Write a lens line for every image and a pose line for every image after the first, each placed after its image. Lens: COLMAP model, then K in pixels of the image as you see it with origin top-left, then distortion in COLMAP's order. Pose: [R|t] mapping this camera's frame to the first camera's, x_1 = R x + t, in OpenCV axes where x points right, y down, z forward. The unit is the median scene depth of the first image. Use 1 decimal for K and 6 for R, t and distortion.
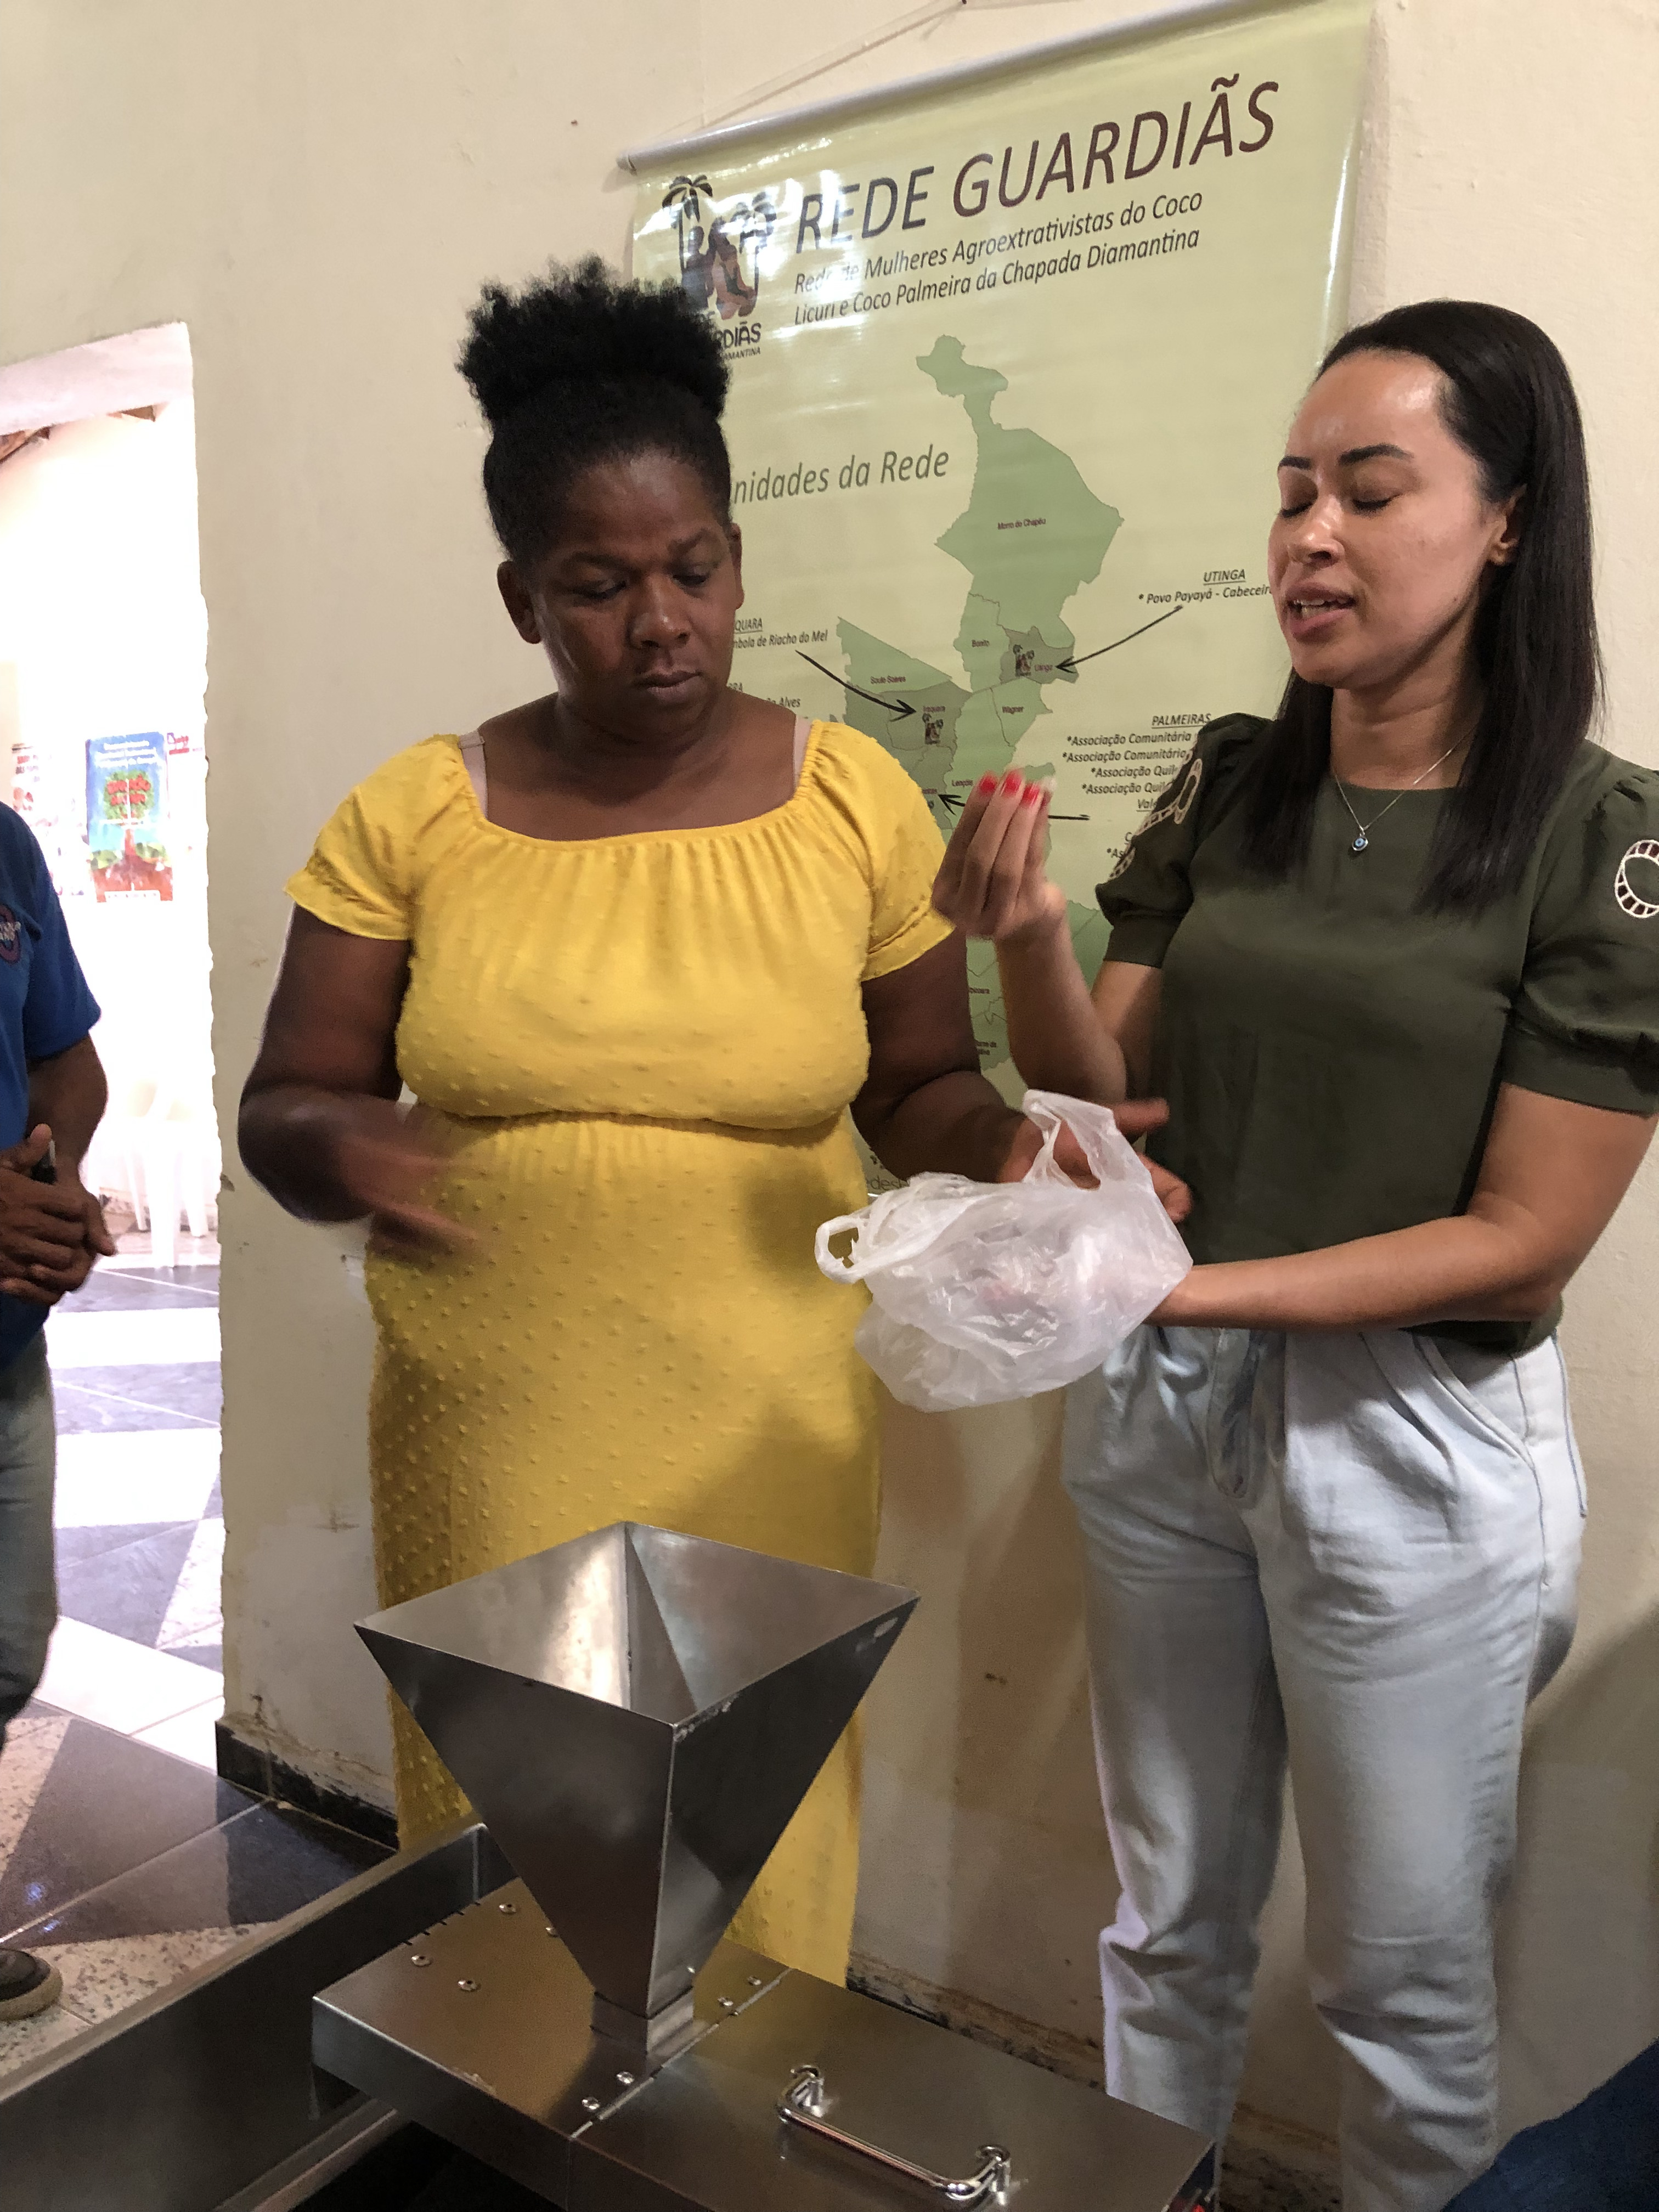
lens RADIAL K [[1818.7, 0, 829.5], [0, 1818.7, 1106.0], [0, 0, 1]] dist [0.002235, 0.066814]
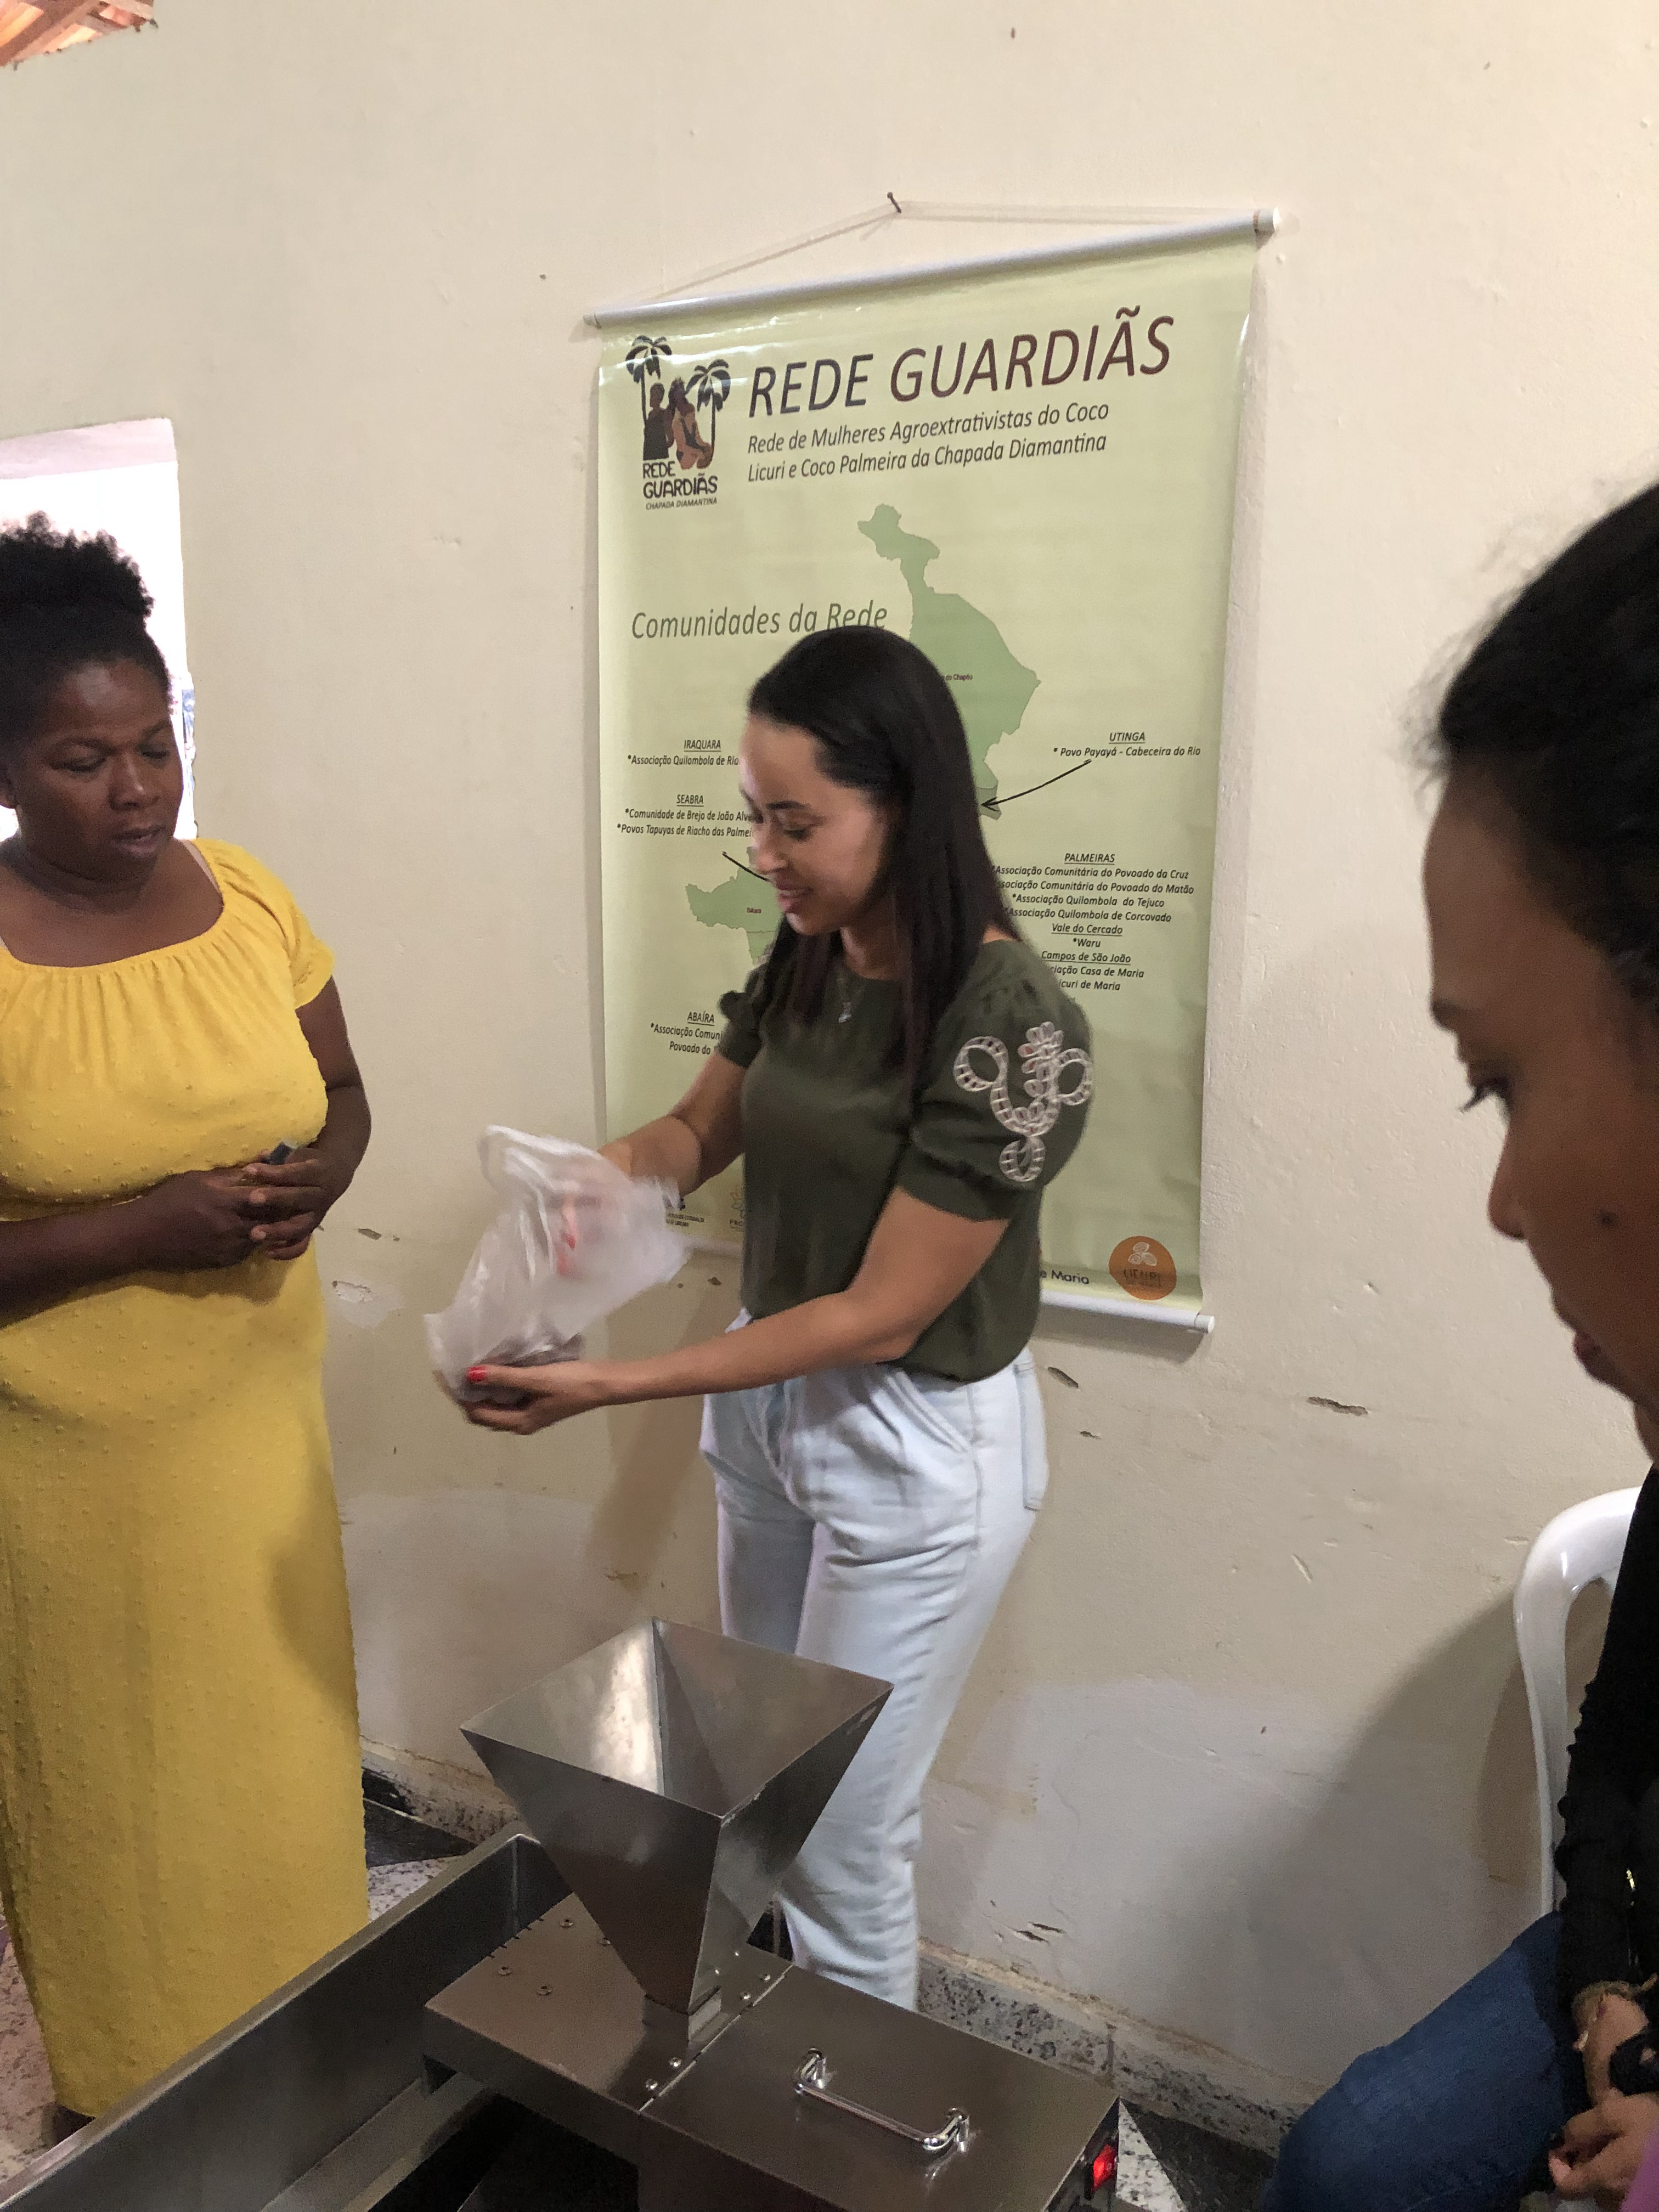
lens RADIAL K [[1774.8, 0, 829.5], [0, 1774.8, 1106.0], [0, 0, 1]] dist [0.098583, -0.155626]
pose [[0.998859, -0.008437, 0.046999, -0.027377], [0.006329, 0.998974, 0.044834, -0.106246], [-0.047329, -0.044485, 0.997888, -0.133291]]
